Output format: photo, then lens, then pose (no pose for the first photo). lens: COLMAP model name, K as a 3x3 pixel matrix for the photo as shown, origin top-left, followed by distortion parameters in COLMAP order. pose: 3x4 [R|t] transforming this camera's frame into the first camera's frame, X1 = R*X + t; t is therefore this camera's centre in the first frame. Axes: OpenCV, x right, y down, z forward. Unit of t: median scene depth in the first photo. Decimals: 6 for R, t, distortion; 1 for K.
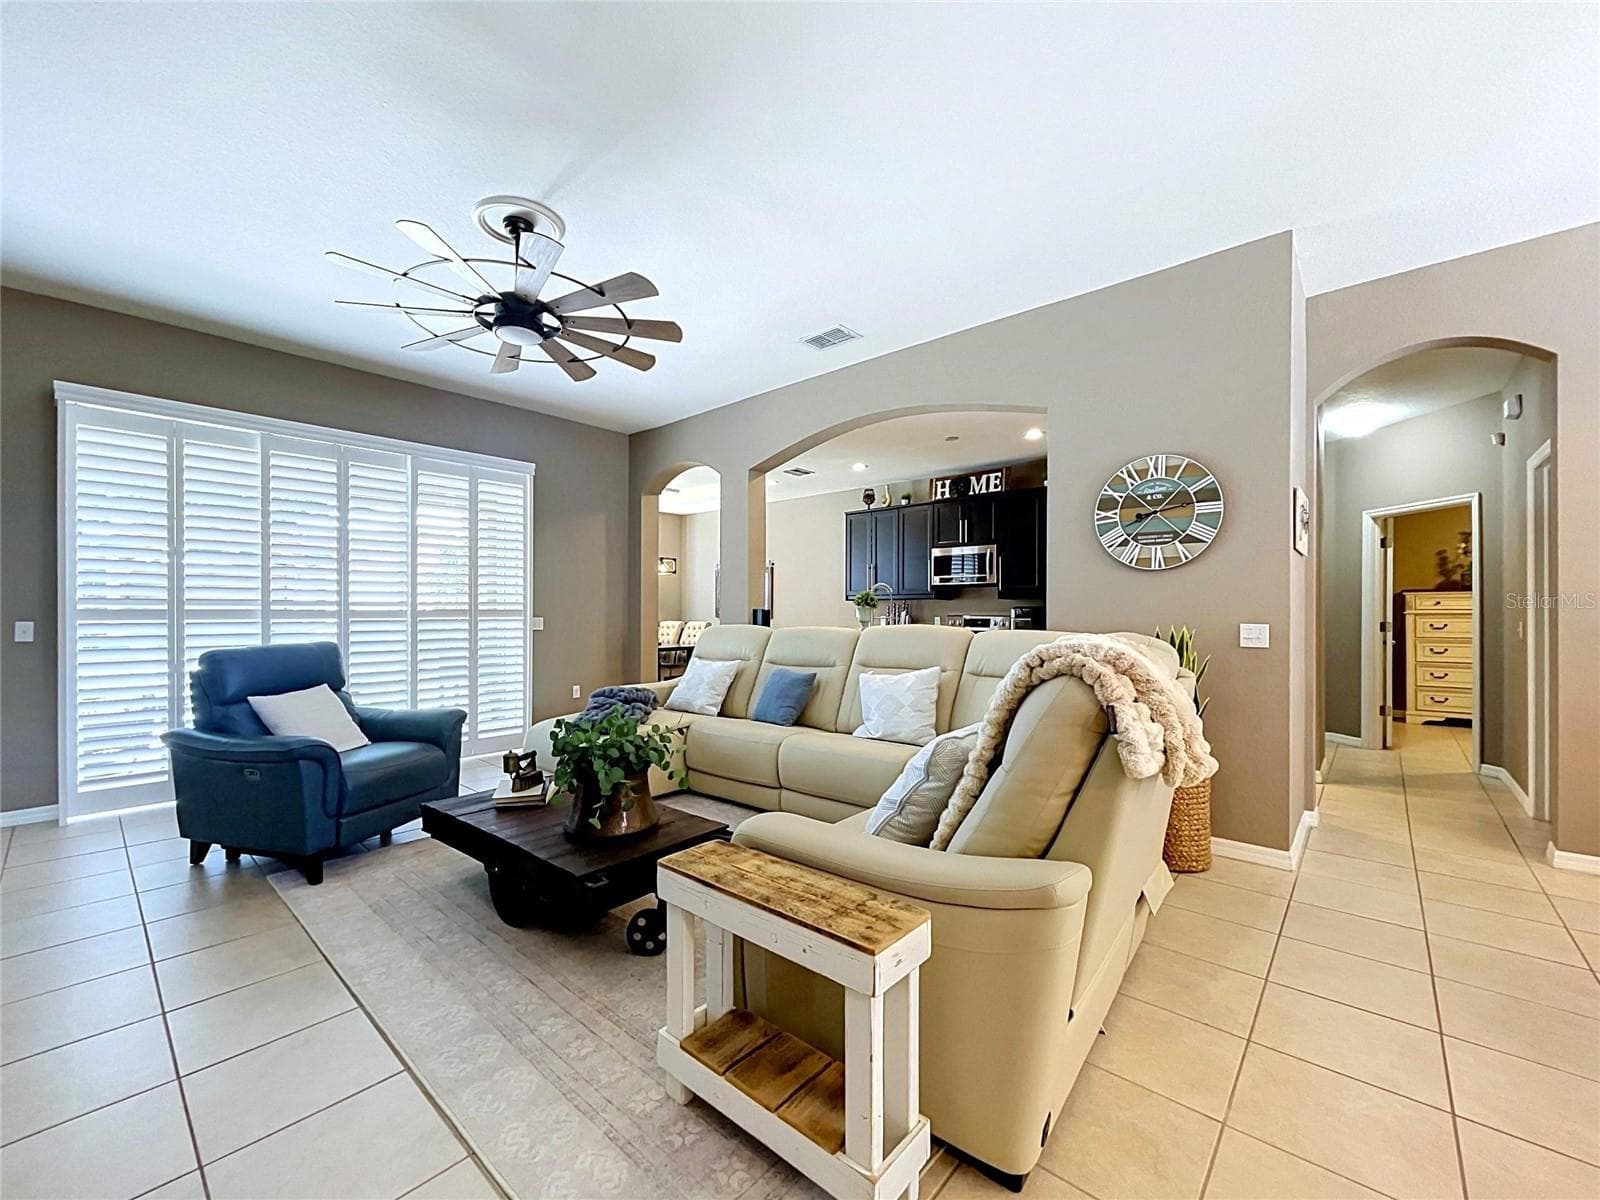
lens RADIAL K [[648.2, 0, 772.5], [0, 648.2, 616.3], [0, 0, 1]] dist [0.000683, -0.000682]
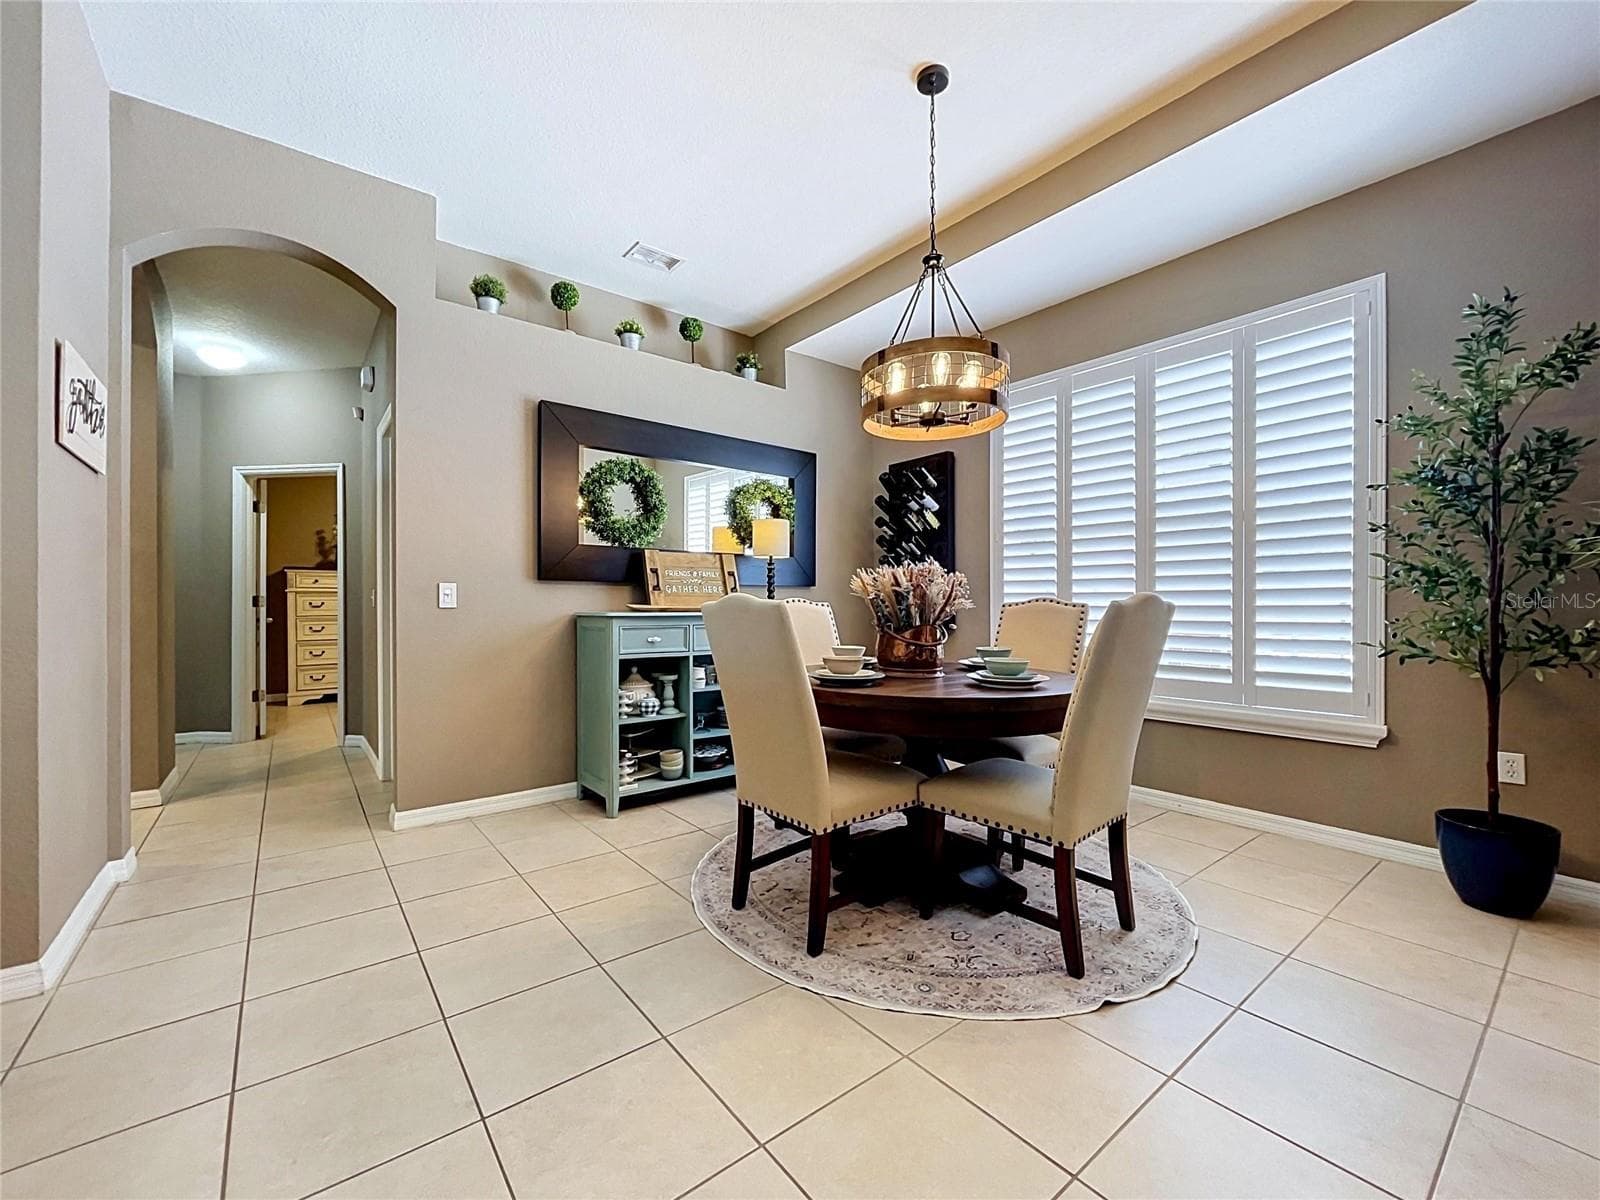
lens RADIAL K [[648.2, 0, 801.4], [0, 648.2, 603.6], [0, 0, 1]] dist [0.000683, -0.000682]
pose [[0.148302, 0.006761, 0.988919, 0.178230], [0.001819, 0.999973, -0.007109, 0.027057], [-0.988940, 0.002853, 0.148286, 0.132411]]
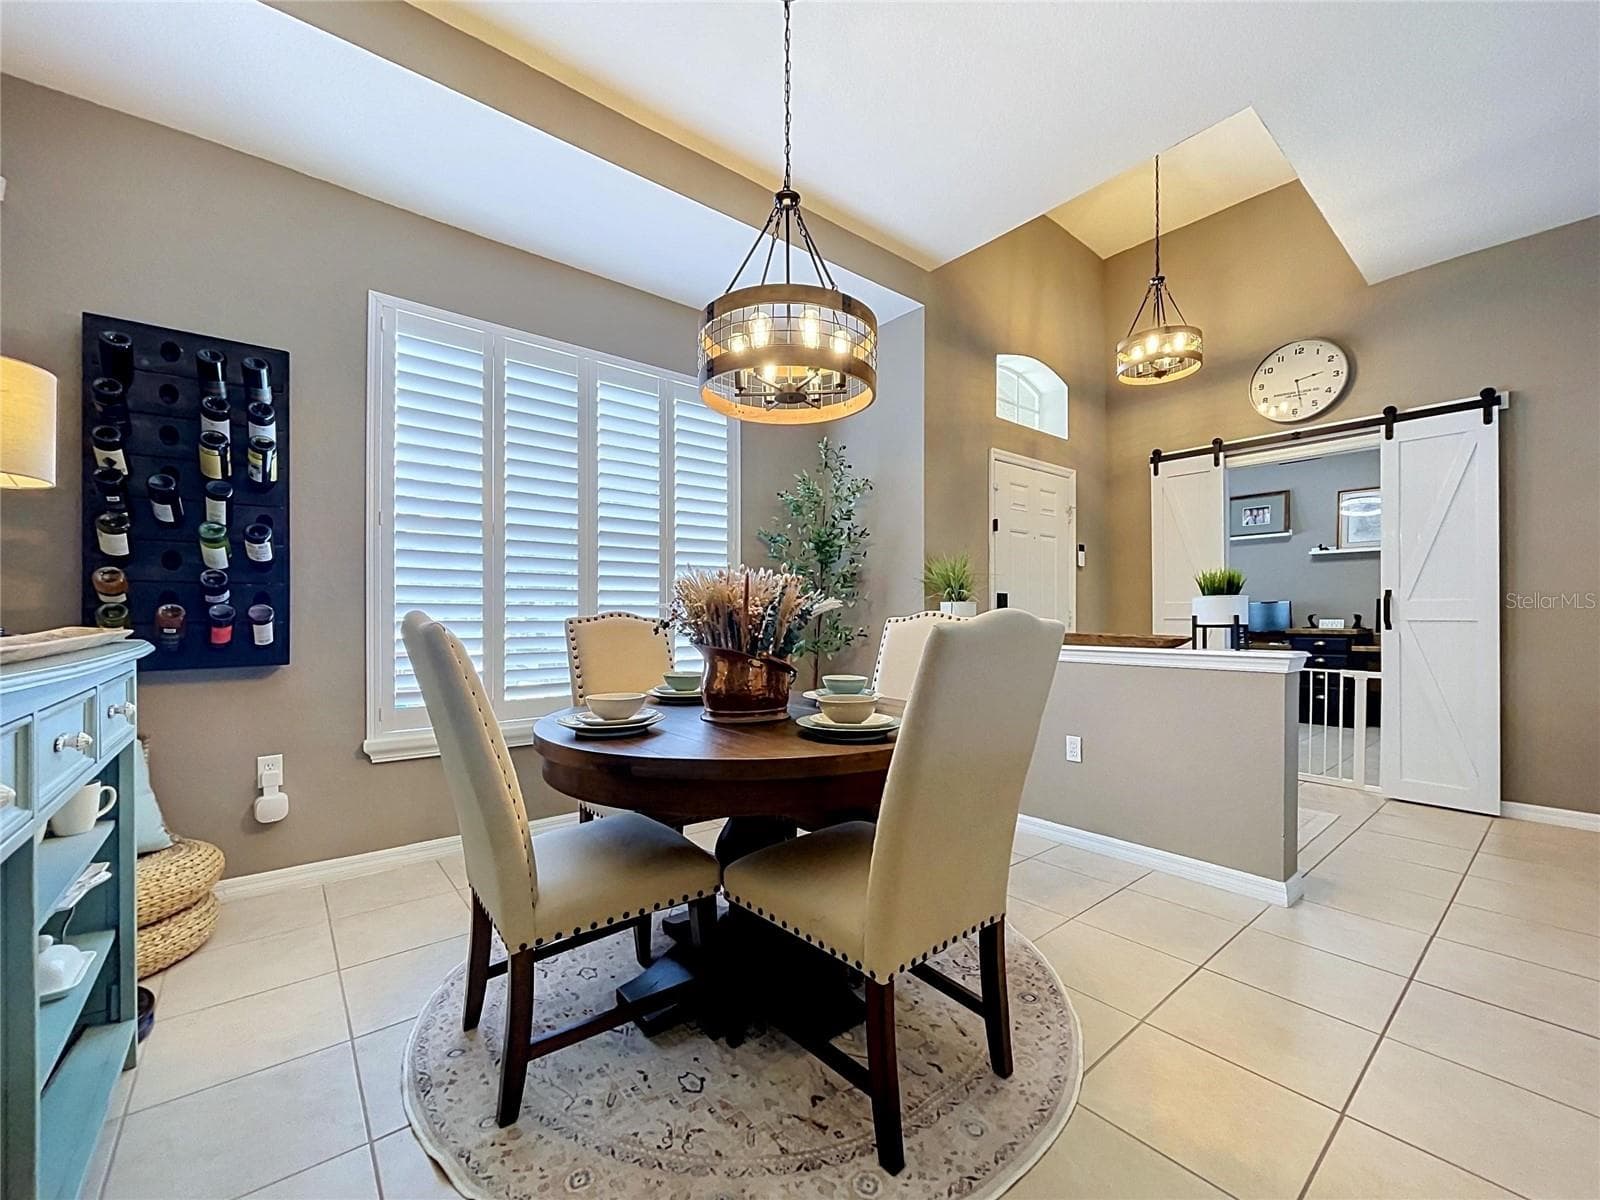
lens RADIAL K [[648.2, 0, 788.3], [0, 648.2, 609.9], [0, 0, 1]] dist [0.000683, -0.000682]
pose [[-0.988466, 0.006943, 0.151281, 0.564587], [0.006160, 0.999965, -0.005644, 0.019808], [-0.151315, -0.004646, -0.988475, 0.454884]]
